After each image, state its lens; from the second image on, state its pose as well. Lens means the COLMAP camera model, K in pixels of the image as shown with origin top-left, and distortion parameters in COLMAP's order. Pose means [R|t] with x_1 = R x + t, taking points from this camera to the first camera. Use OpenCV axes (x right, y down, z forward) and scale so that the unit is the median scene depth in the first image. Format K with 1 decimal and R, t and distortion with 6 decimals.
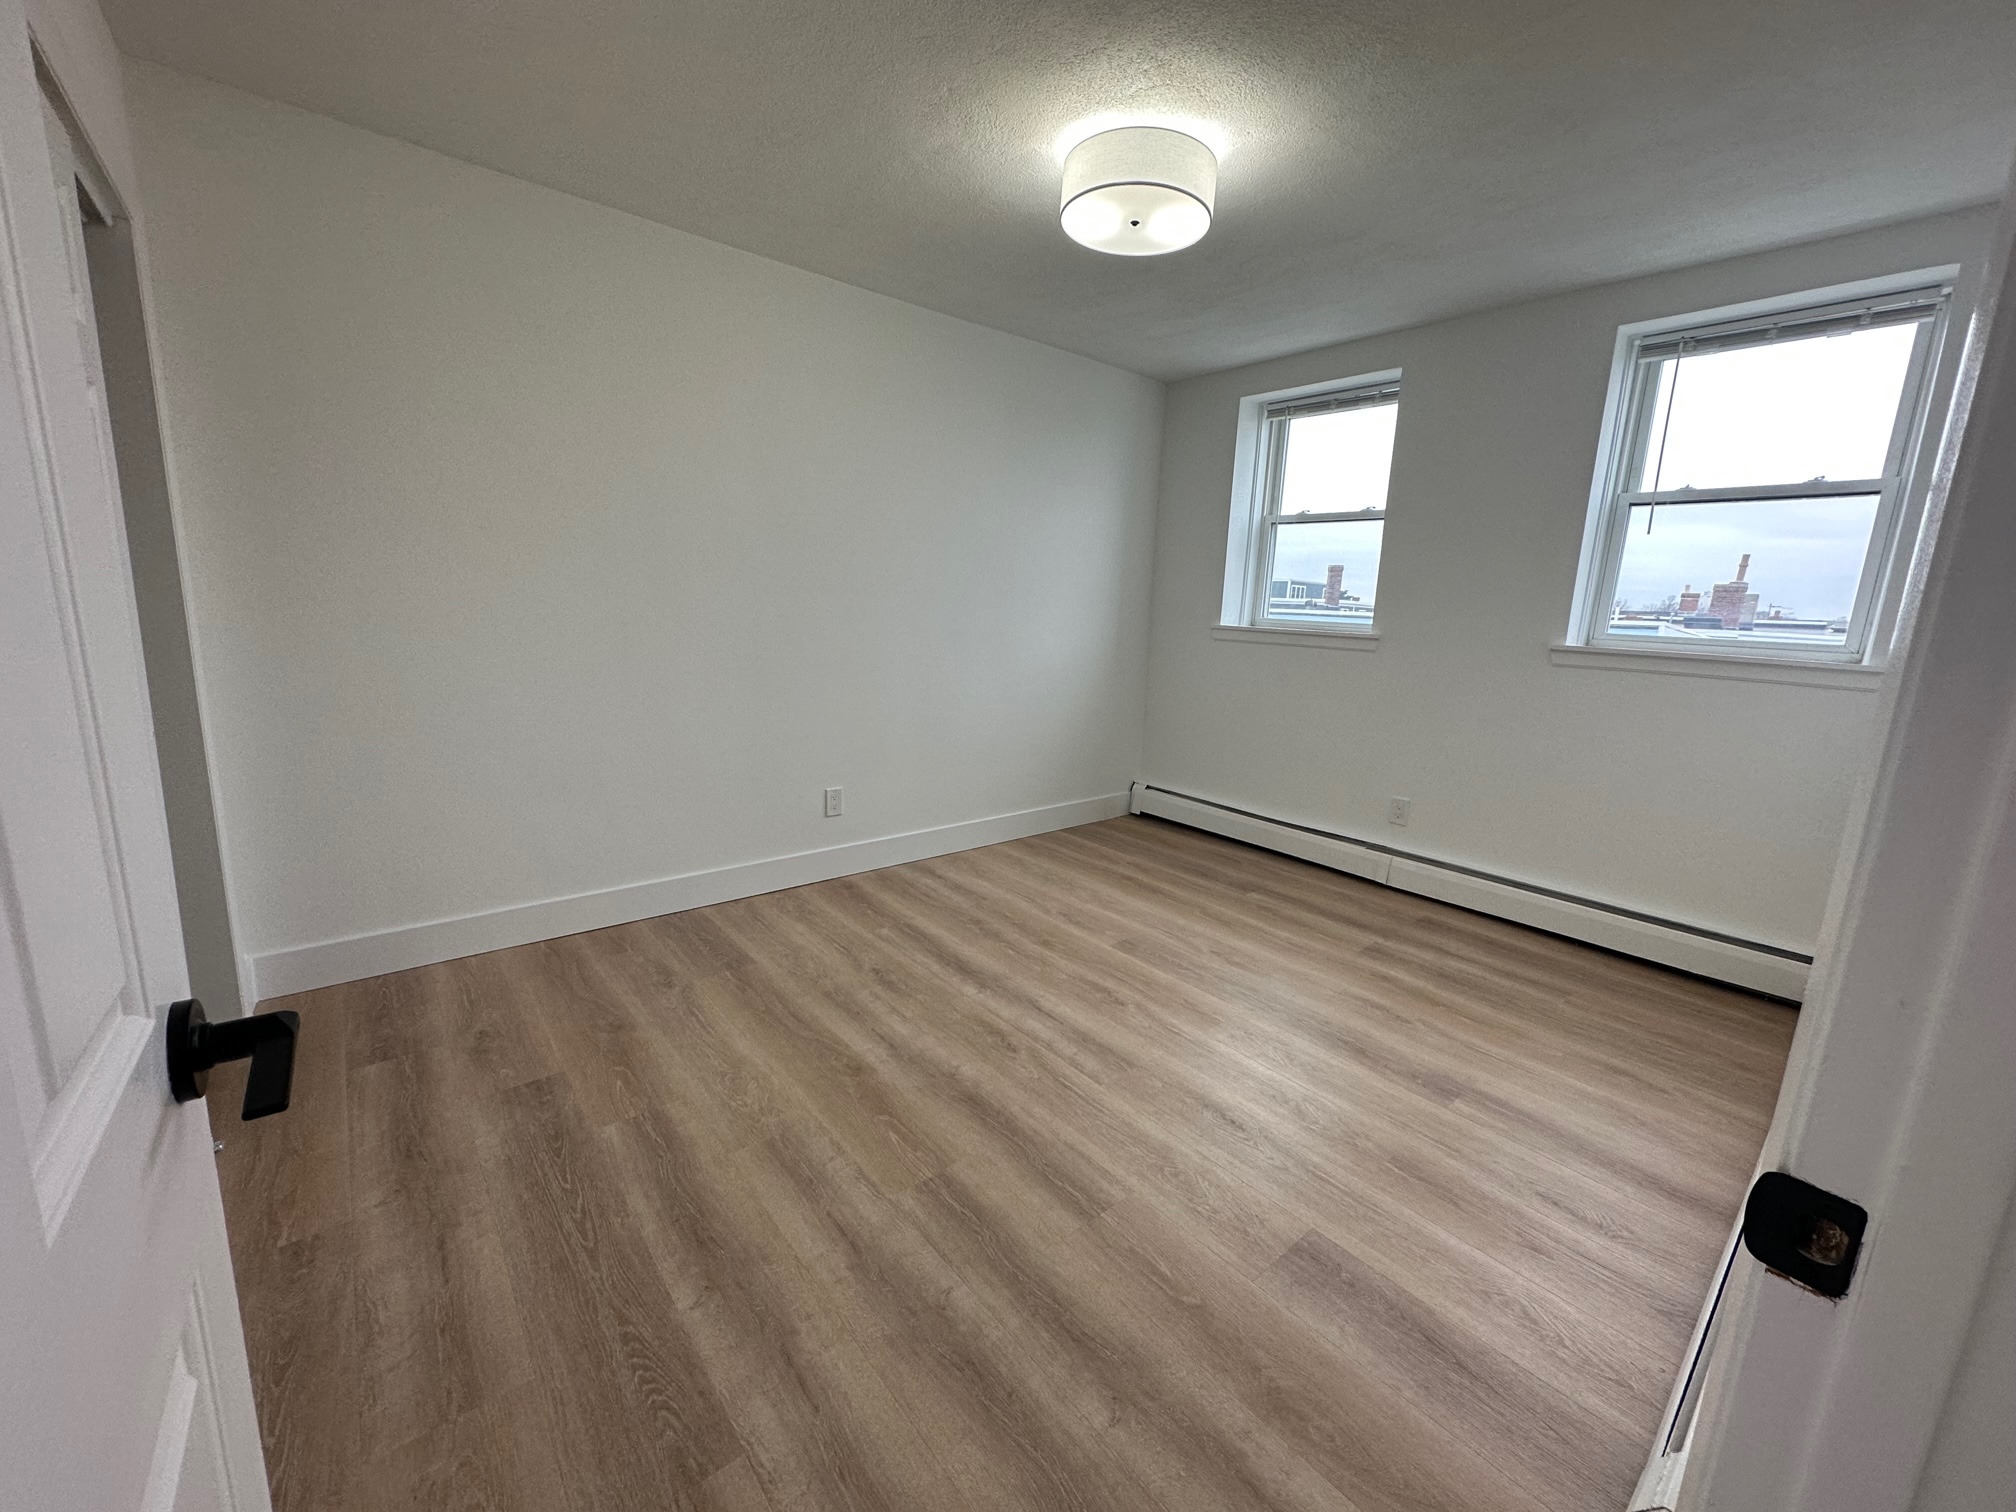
lens RADIAL K [[803.6, 0, 1008.0], [0, 803.6, 756.0], [0, 0, 1]] dist [-0.008648, -0.000170]
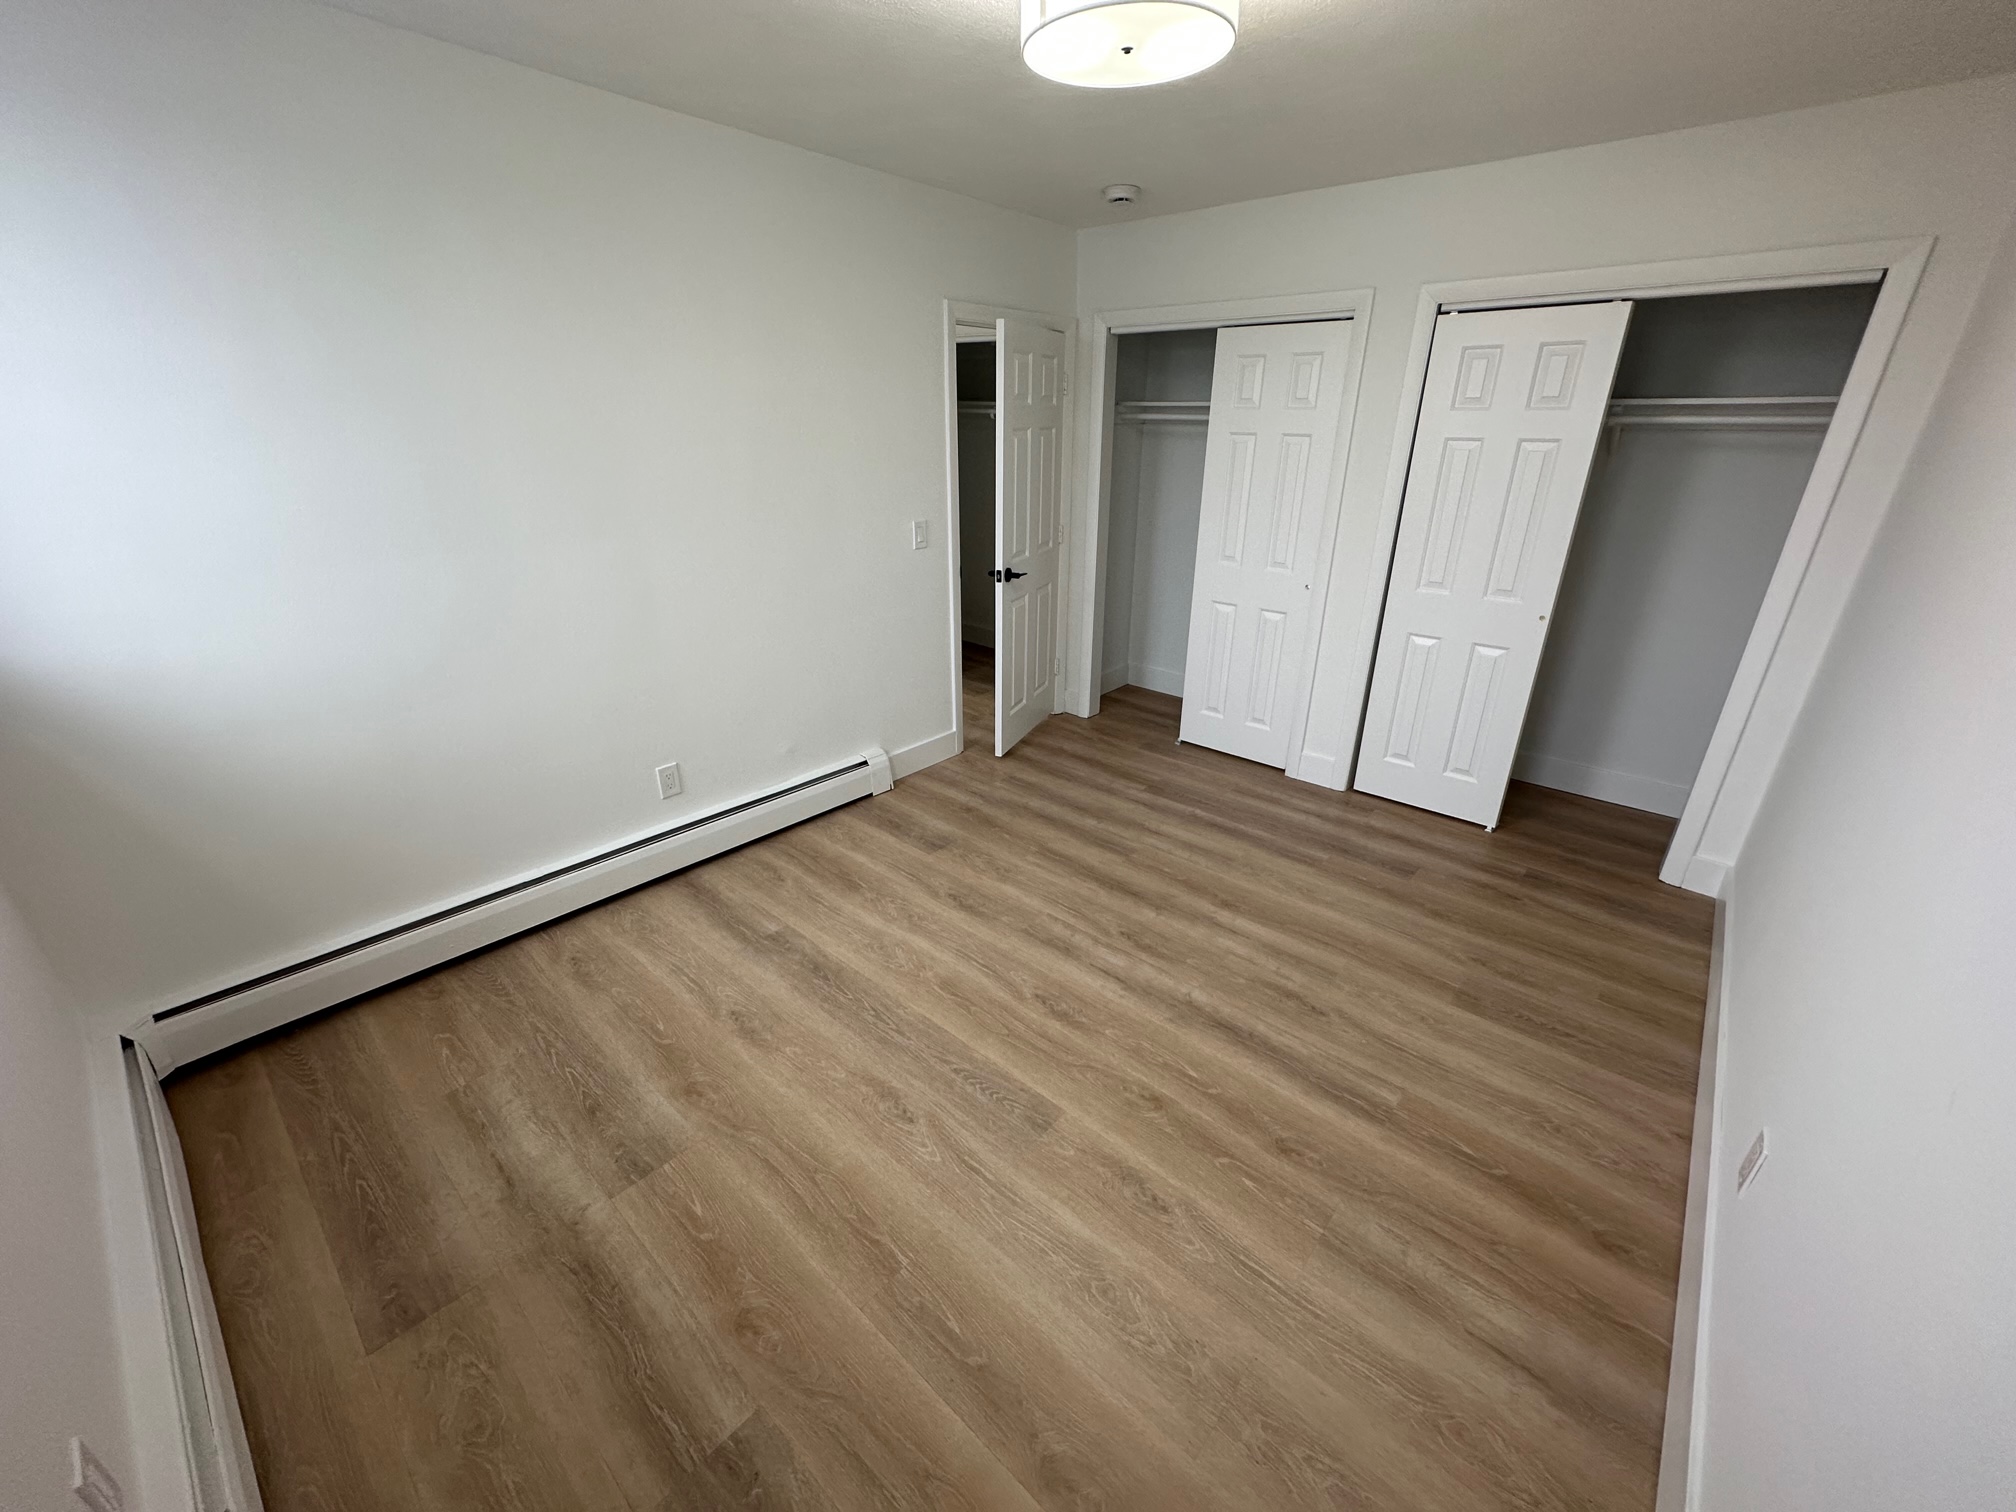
lens RADIAL K [[803.6, 0, 1008.0], [0, 803.6, 756.0], [0, 0, 1]] dist [-0.008648, -0.000170]
pose [[-0.987333, 0.012868, -0.158139, 0.334521], [-0.077515, 0.830535, 0.551546, -0.461049], [0.138437, 0.556818, -0.819017, 1.672371]]
